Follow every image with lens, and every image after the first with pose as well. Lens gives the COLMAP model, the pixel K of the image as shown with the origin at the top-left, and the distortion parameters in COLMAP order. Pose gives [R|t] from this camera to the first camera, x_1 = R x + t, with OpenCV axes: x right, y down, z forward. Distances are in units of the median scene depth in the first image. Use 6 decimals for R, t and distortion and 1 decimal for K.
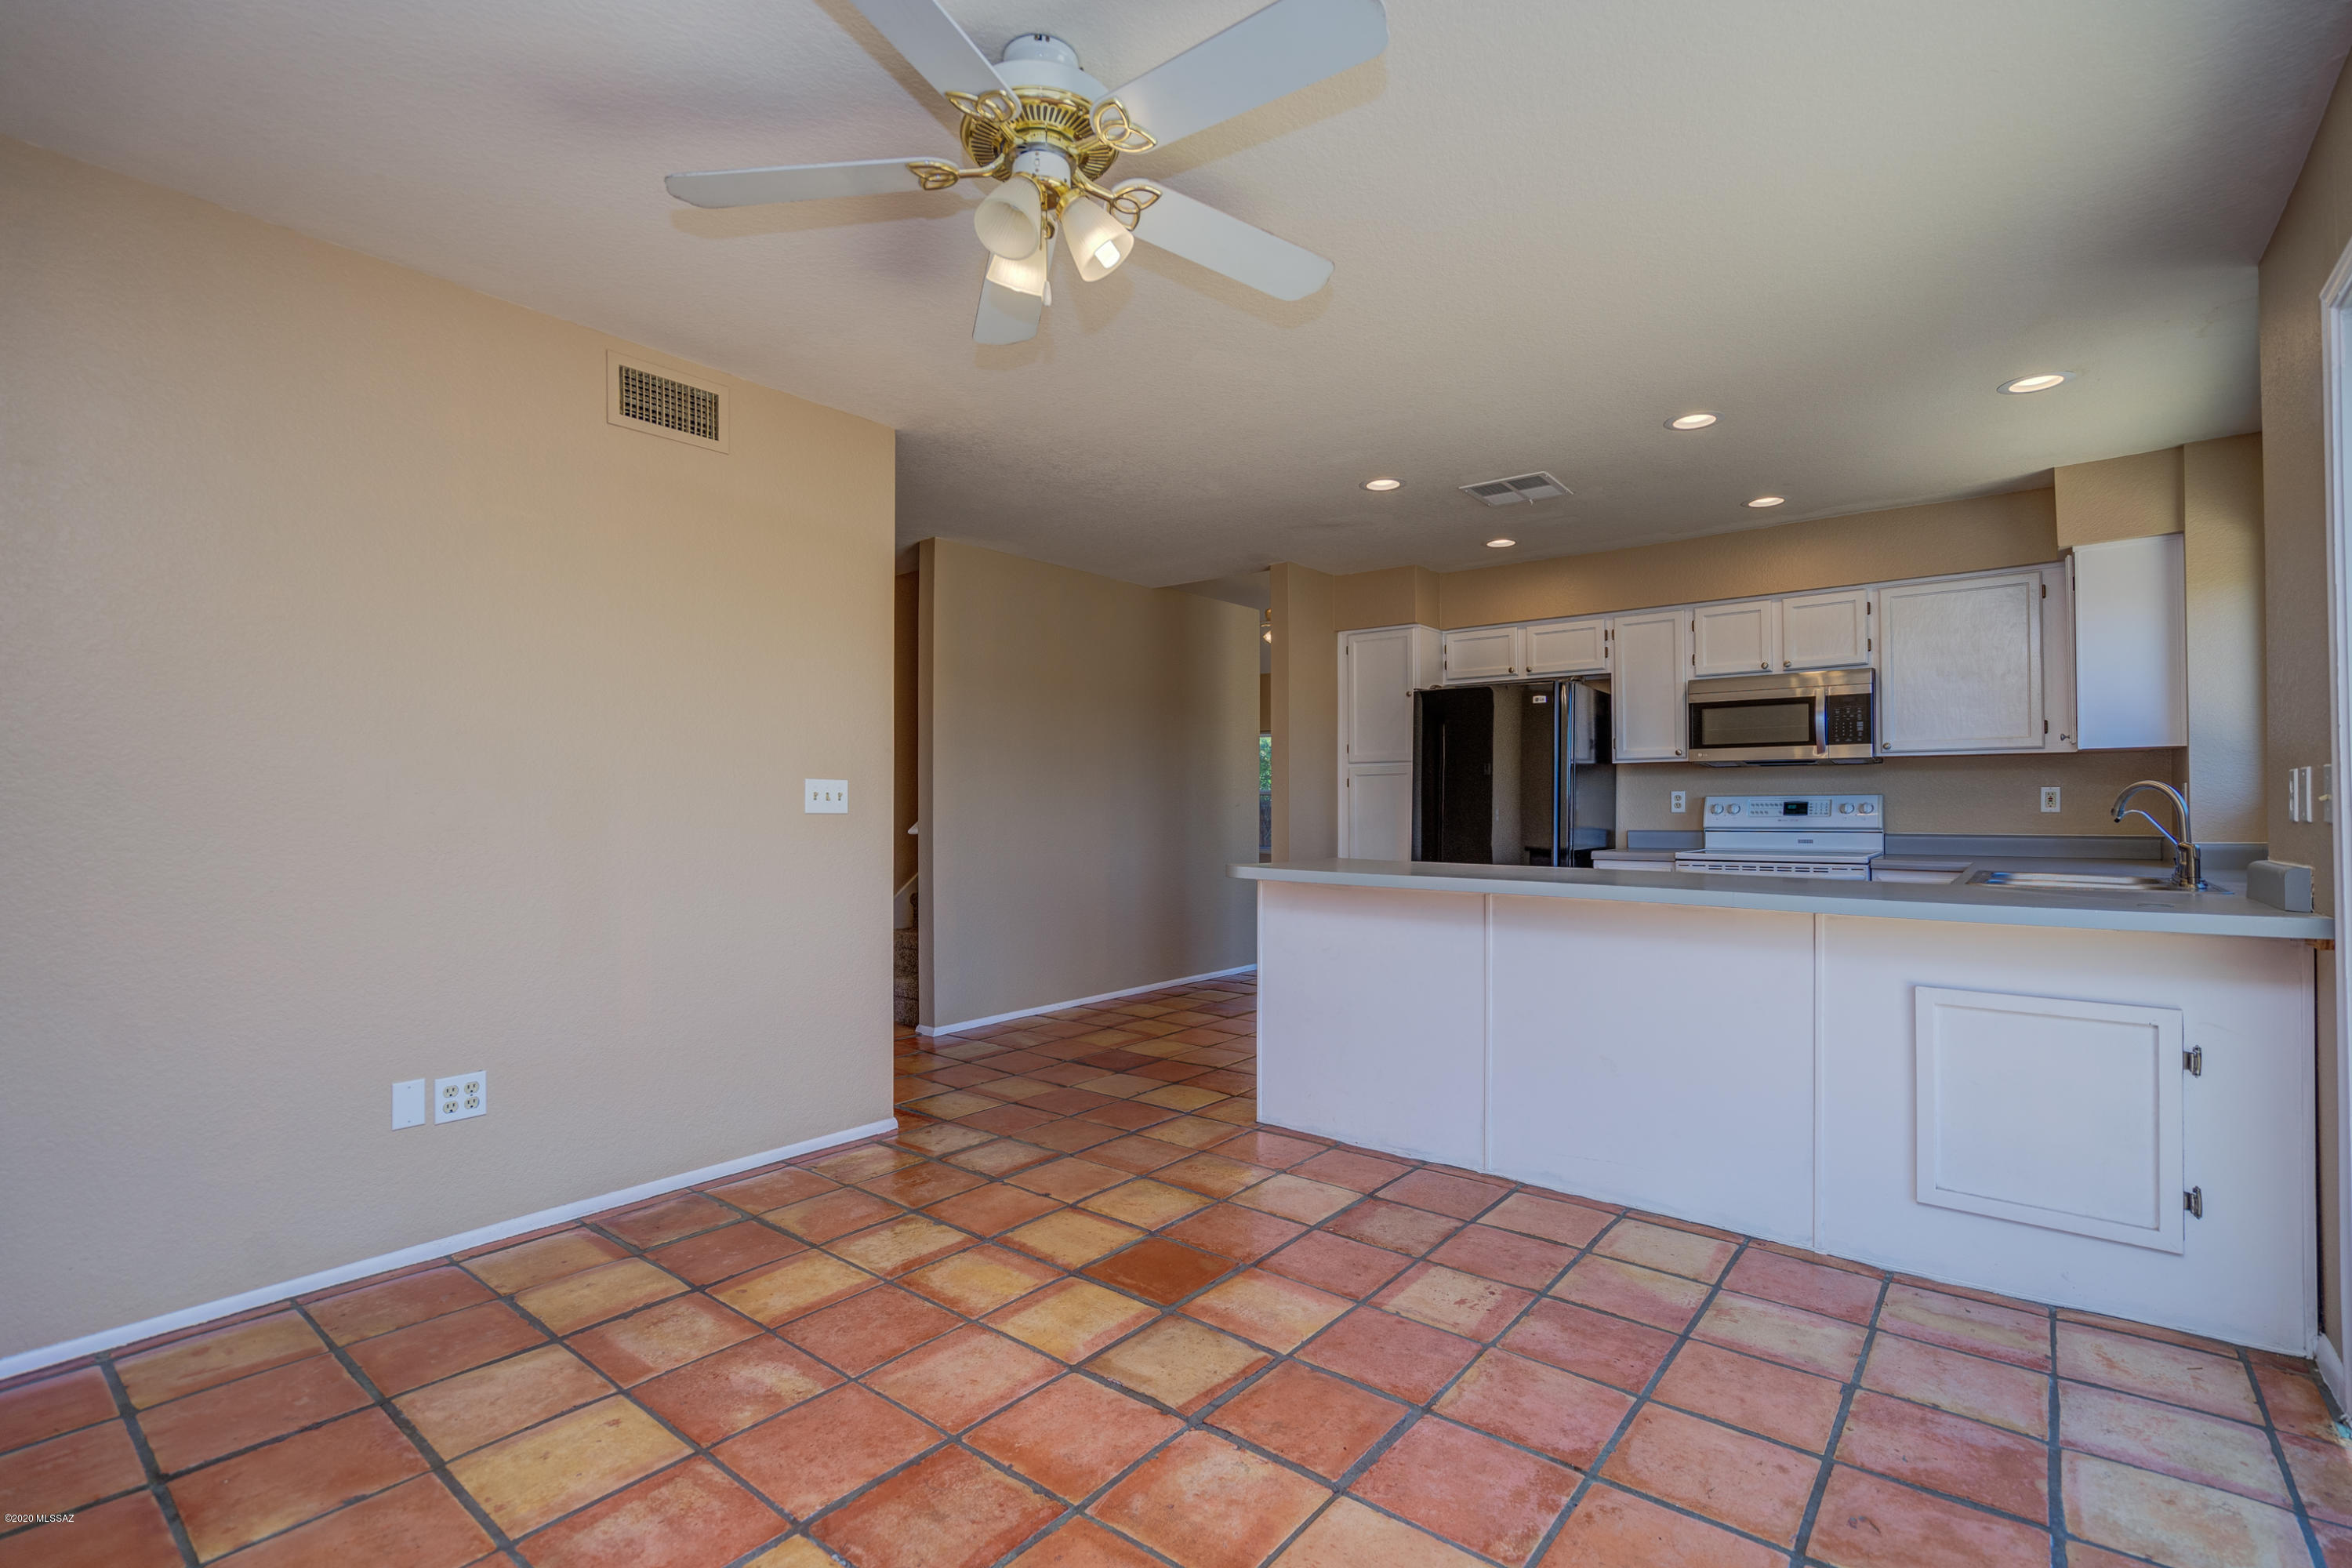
lens RADIAL K [[1079.4, 0, 1250.6], [0, 1079.4, 786.1], [0, 0, 1]] dist [-0.006592, 0.001931]
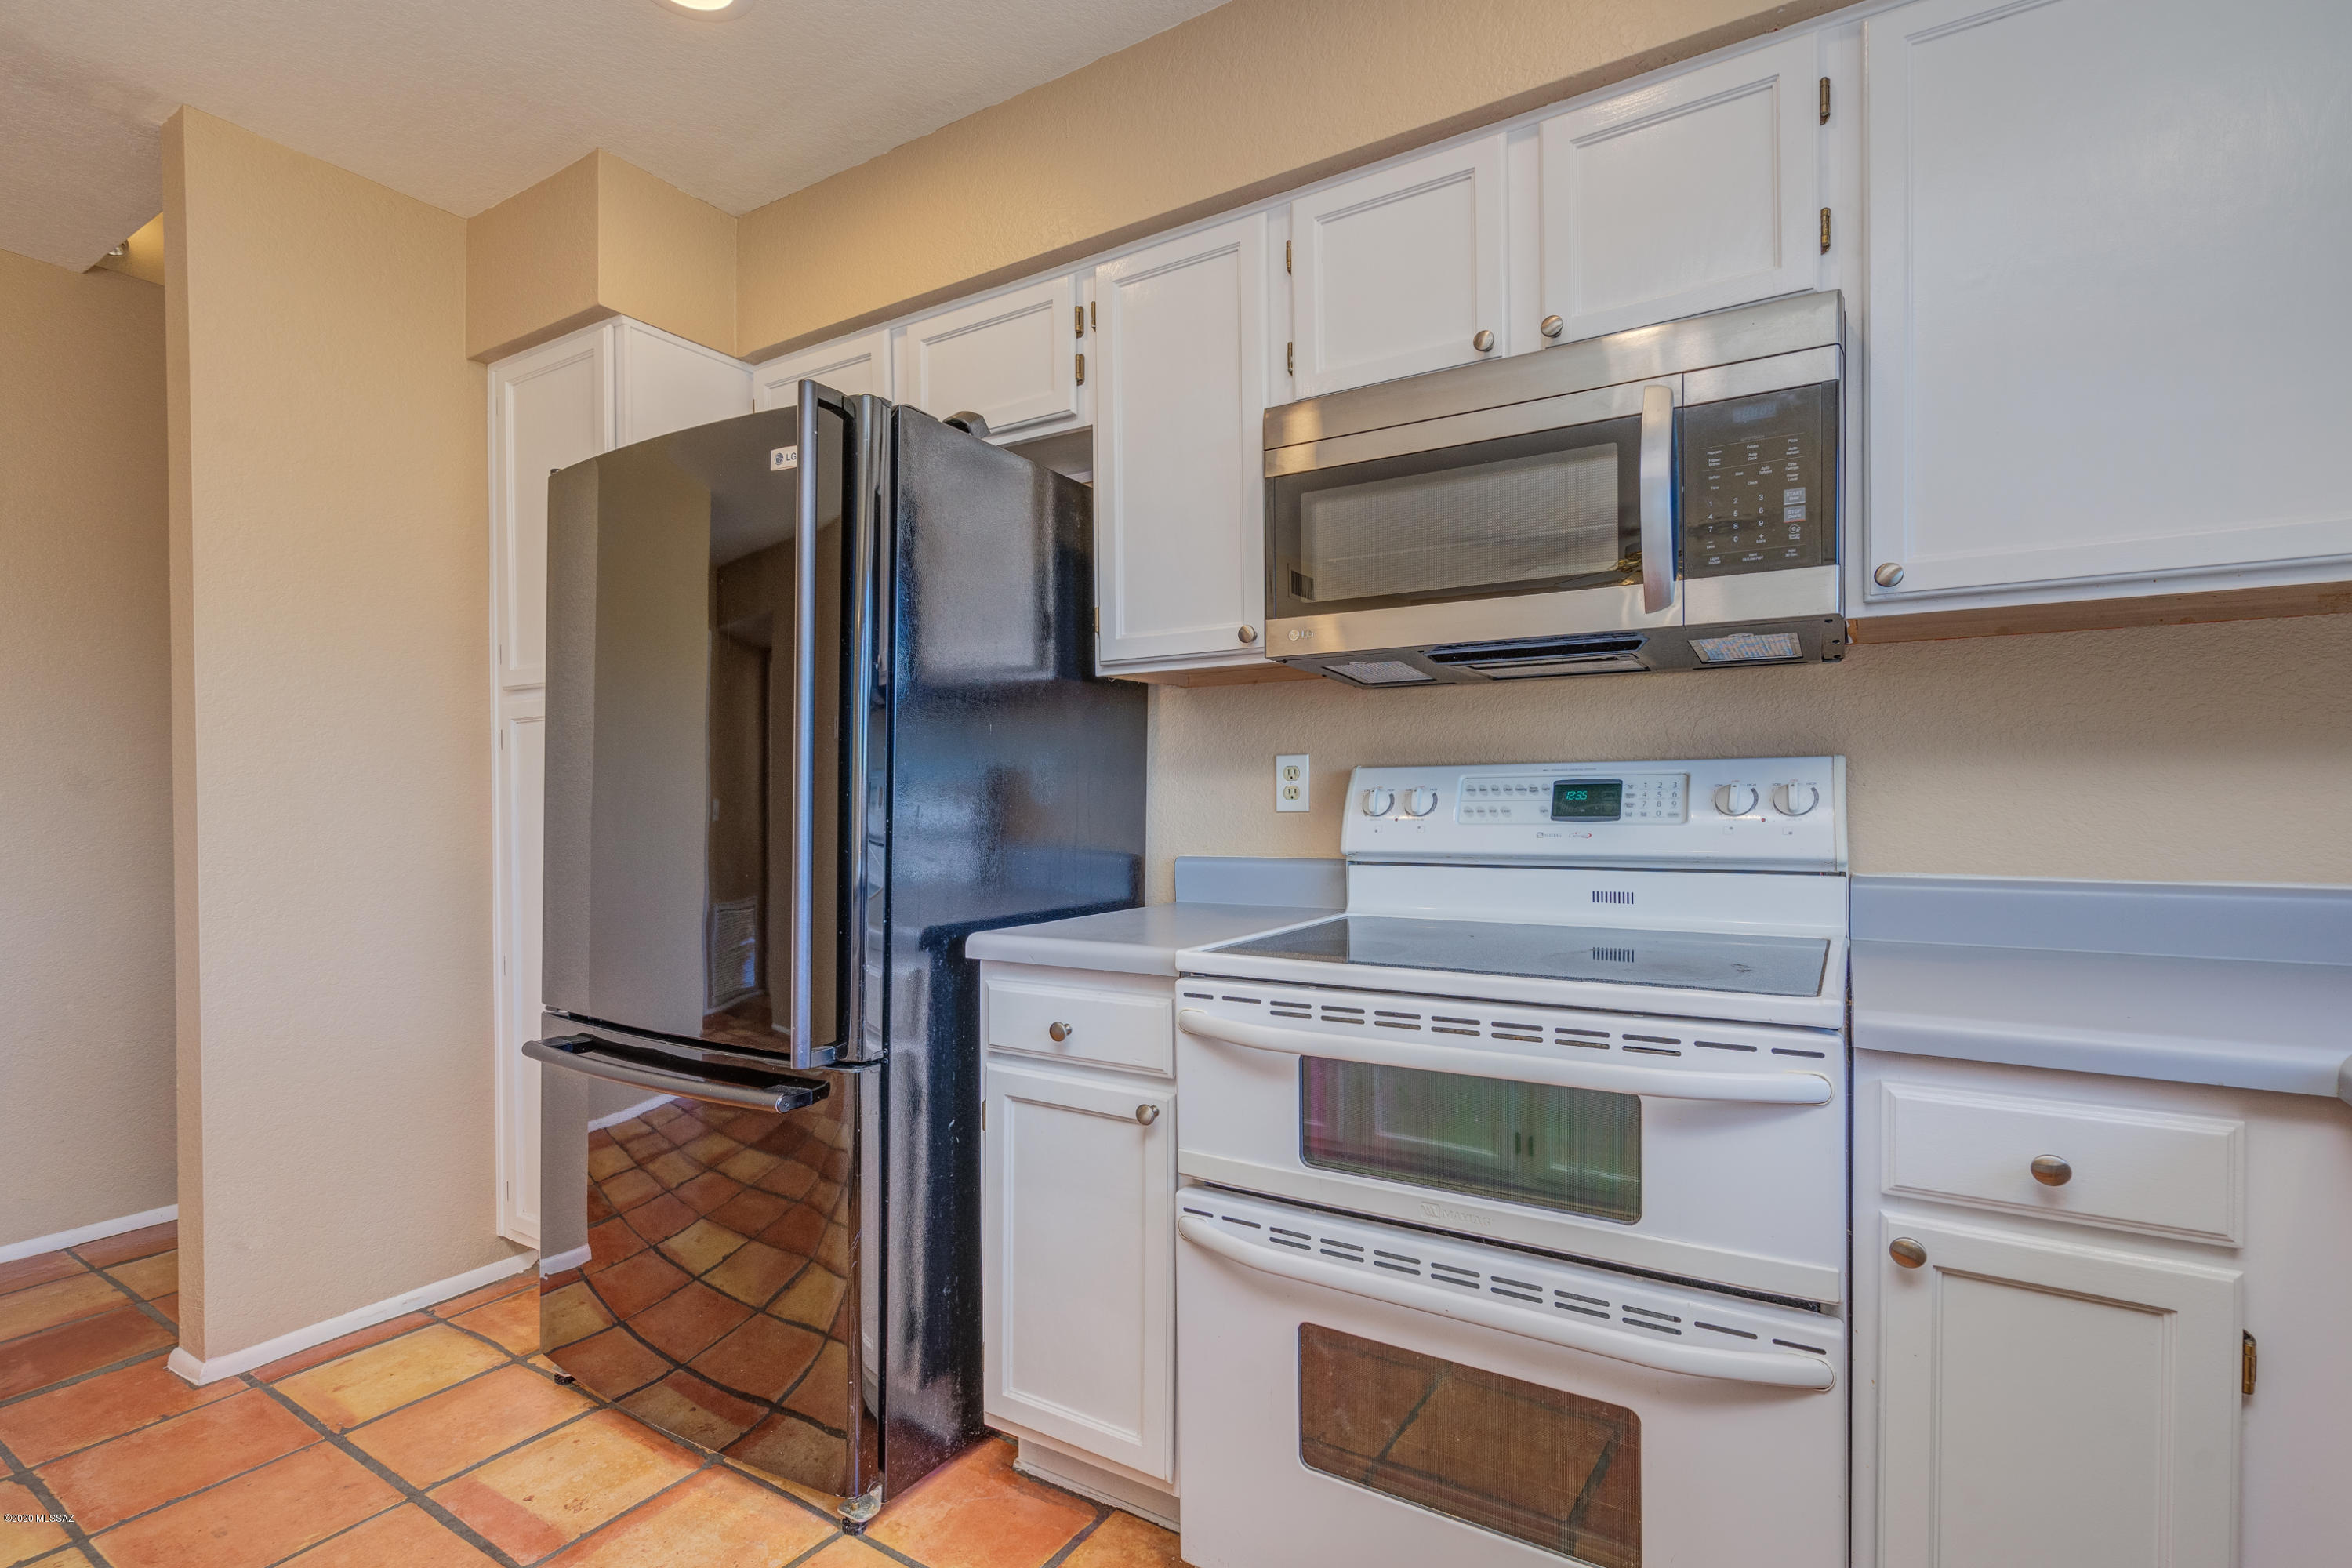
lens RADIAL K [[1079.4, 0, 1170.6], [0, 1079.4, 798.6], [0, 0, 1]] dist [-0.006592, 0.001931]
pose [[0.998367, -0.003883, 0.056987, 0.379063], [0.003070, 0.999892, 0.014354, 0.016041], [-0.057036, -0.014156, 0.998272, 0.712180]]
